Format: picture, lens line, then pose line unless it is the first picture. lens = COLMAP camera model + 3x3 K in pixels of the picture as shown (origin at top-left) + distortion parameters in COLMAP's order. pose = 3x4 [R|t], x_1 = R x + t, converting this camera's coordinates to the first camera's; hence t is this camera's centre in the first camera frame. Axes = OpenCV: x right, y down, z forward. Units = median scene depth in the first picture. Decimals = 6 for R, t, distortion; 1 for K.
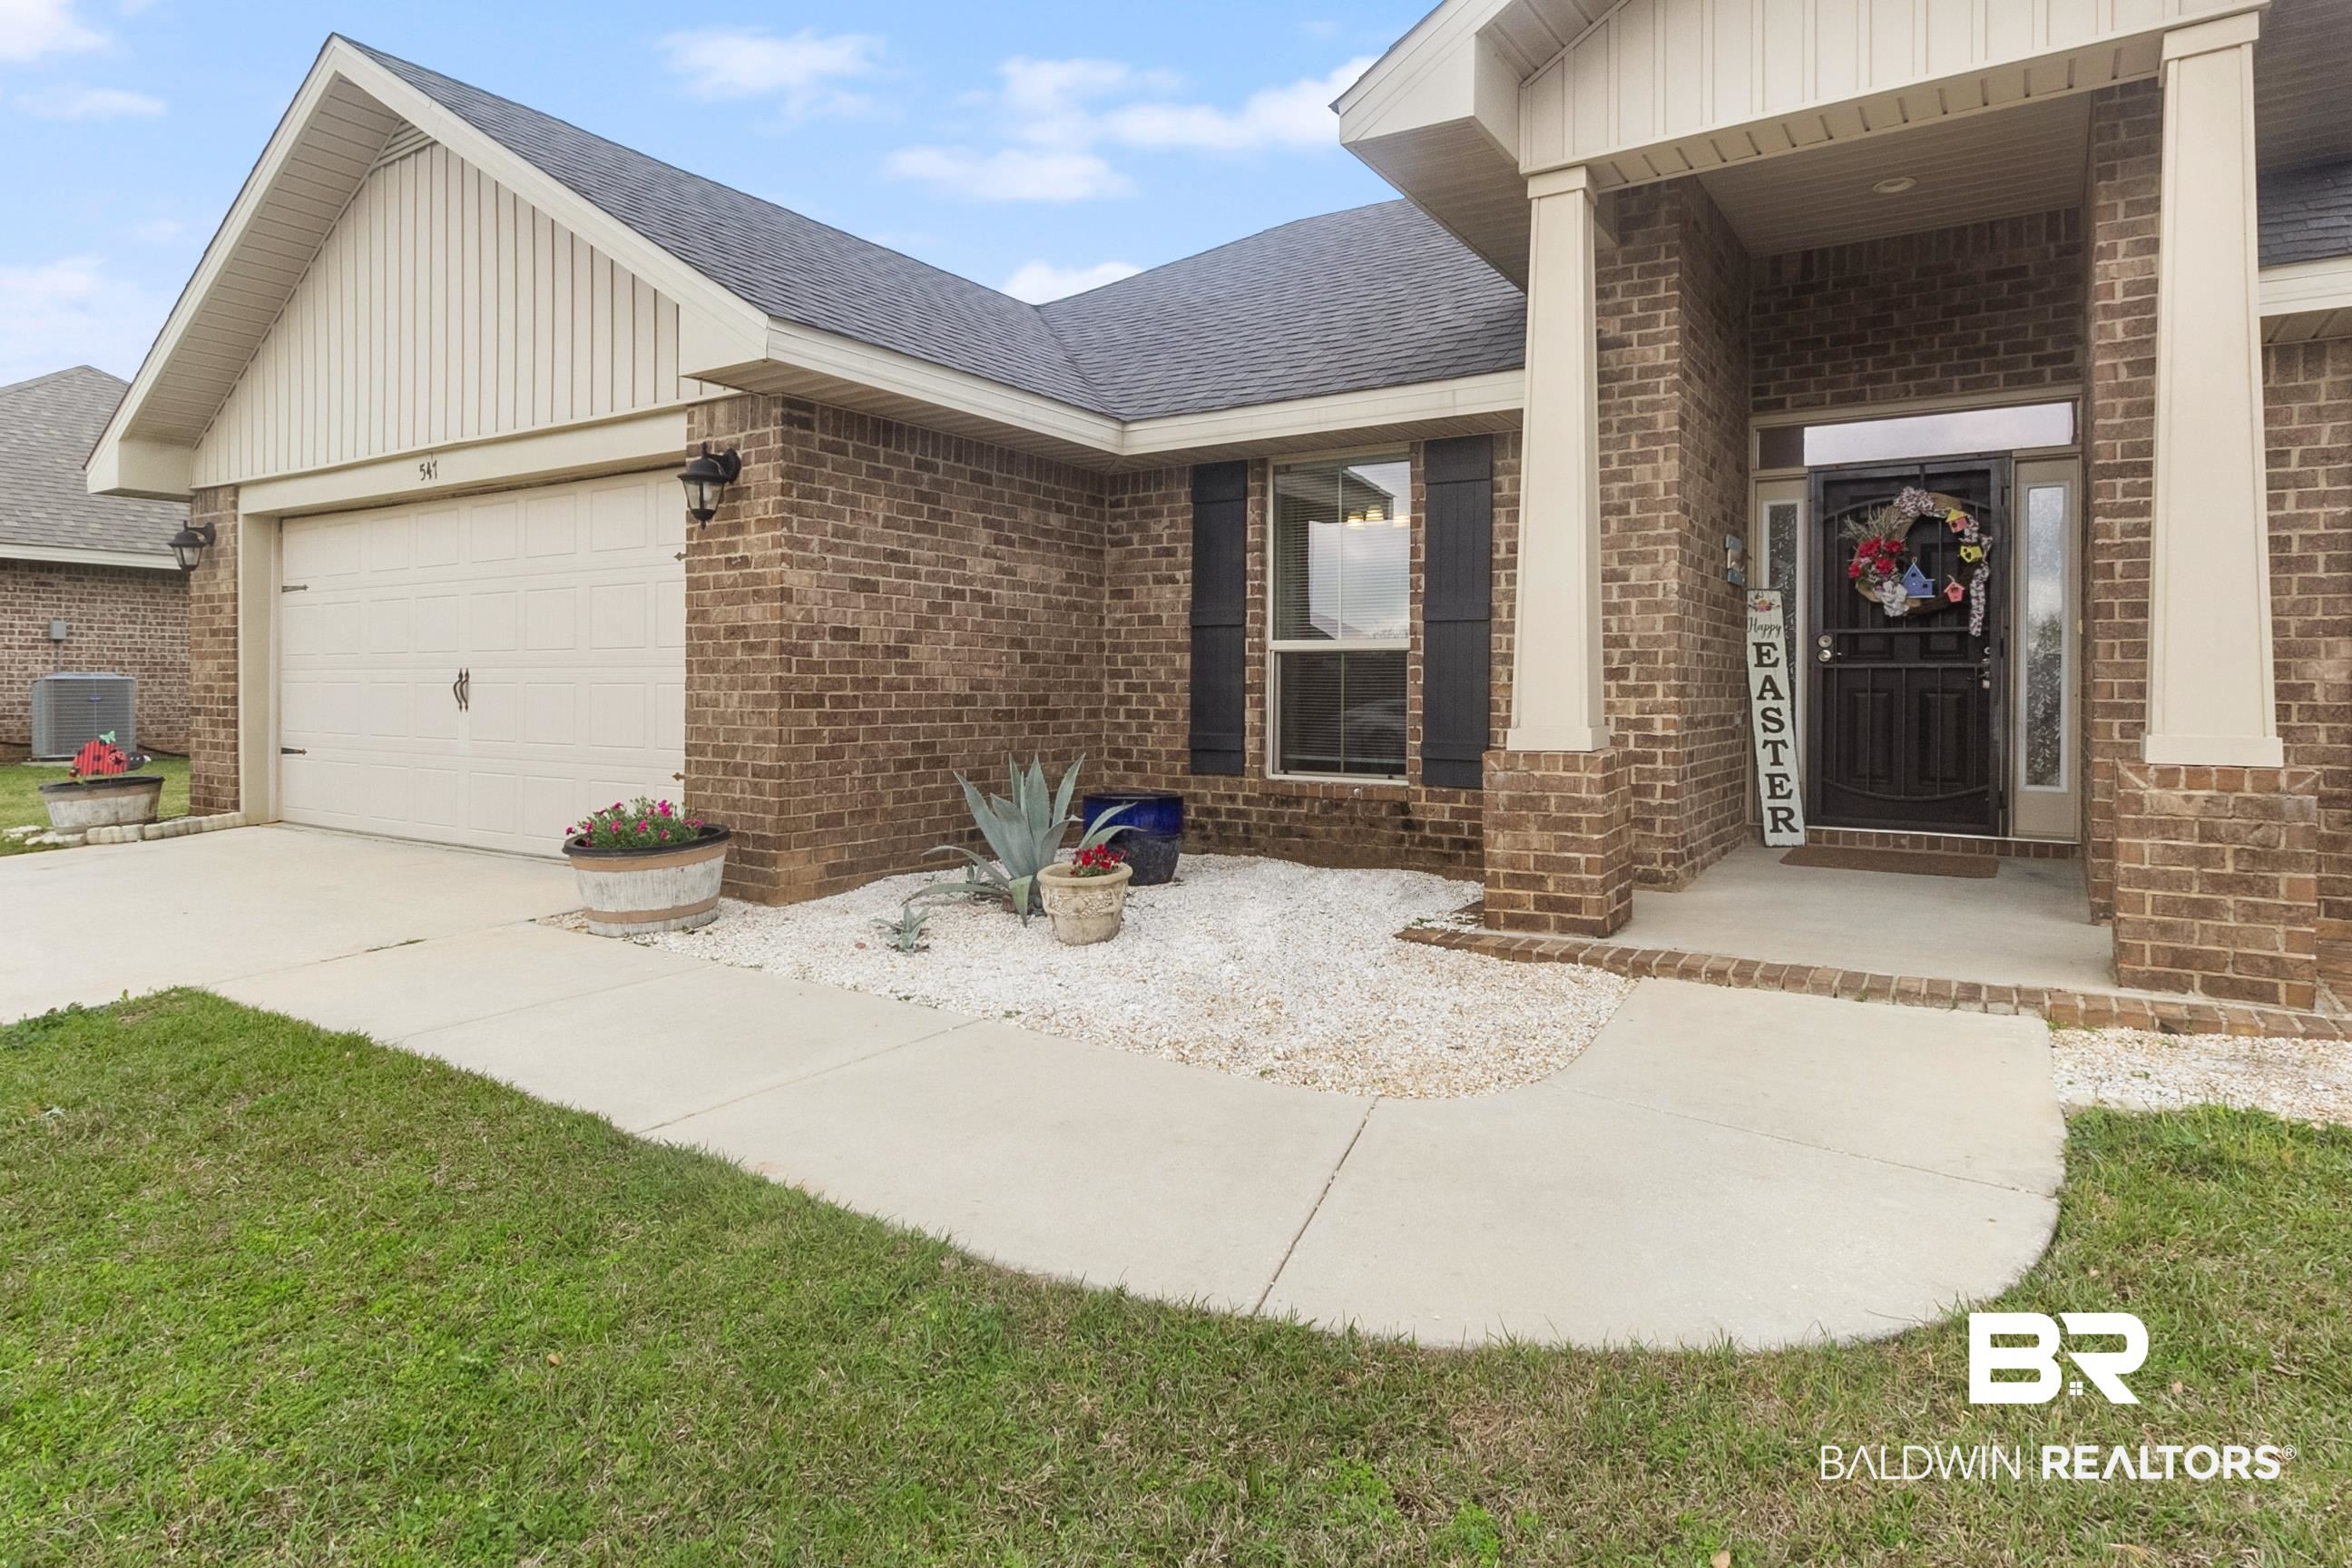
lens RADIAL K [[1301.0, 0, 1161.6], [0, 1301.0, 685.5], [0, 0, 1]] dist [0.000246, 0.002081]
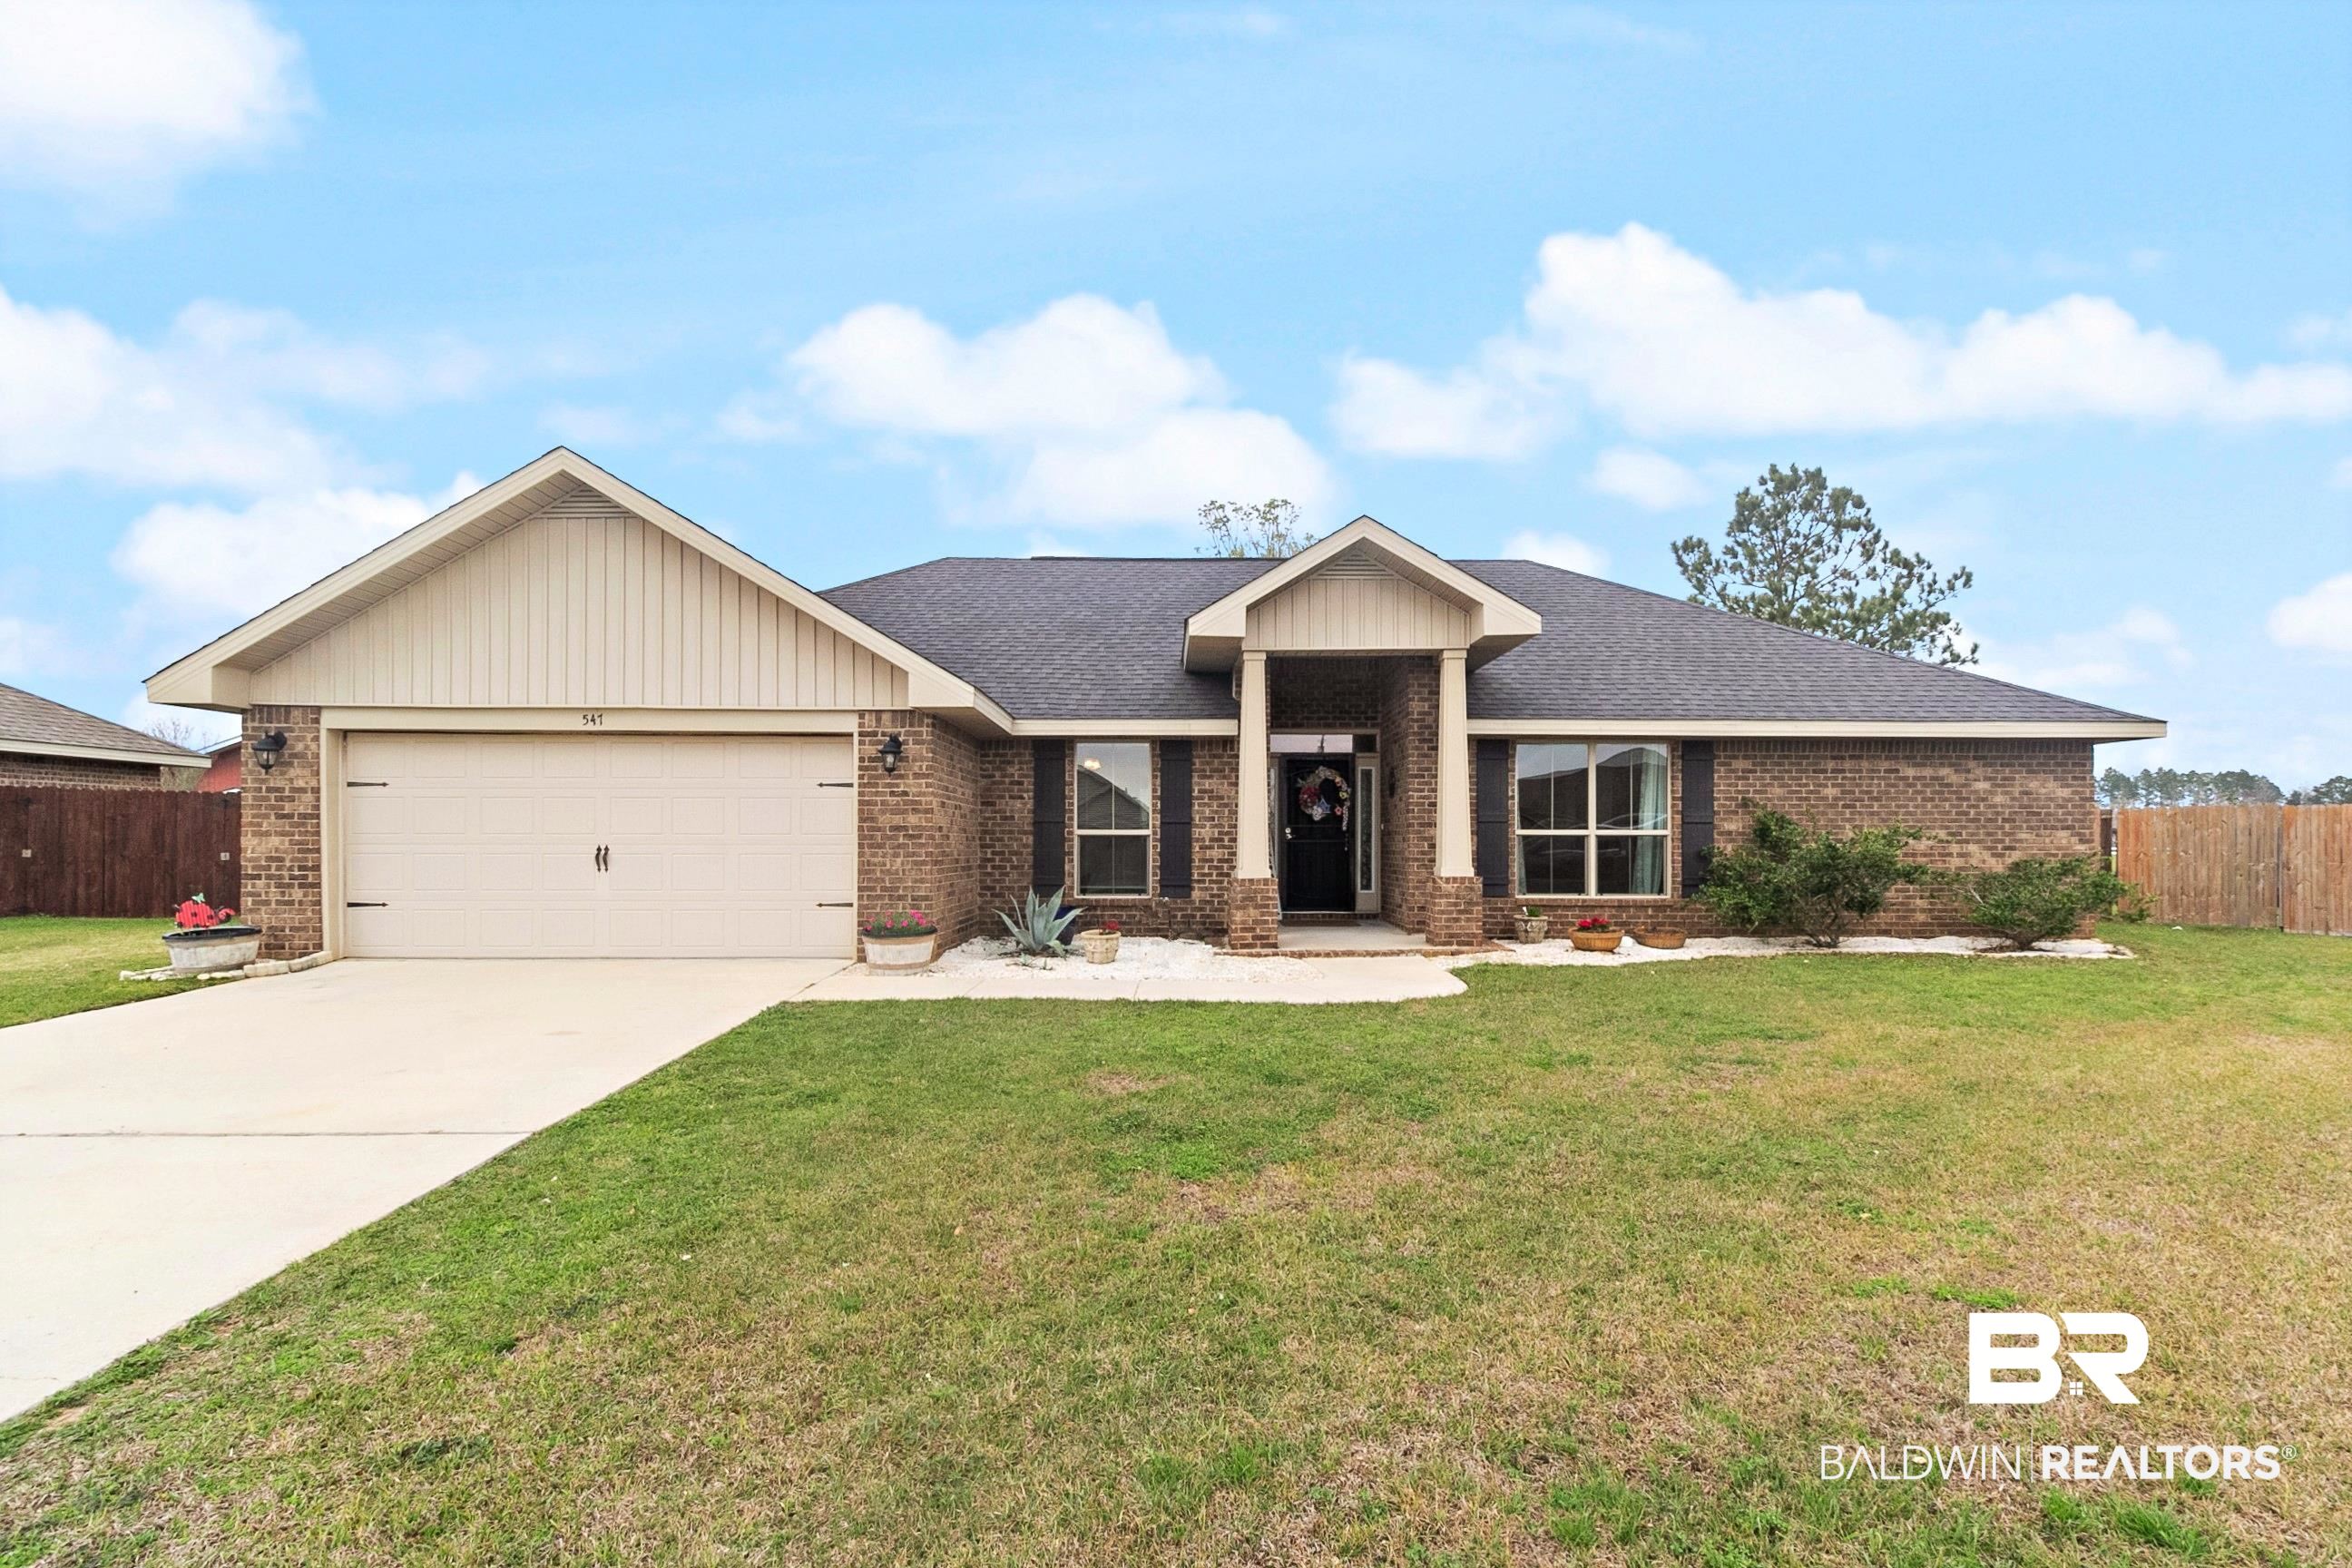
lens RADIAL K [[1093.9, 0, 1176.6], [0, 1093.9, 834.2], [0, 0, 1]] dist [-0.005210, -0.000132]
pose [[0.836415, 0.000429, 0.548096, -0.857925], [0.002338, 0.999988, -0.004351, -0.023482], [-0.548091, 0.004920, 0.836404, -0.608305]]
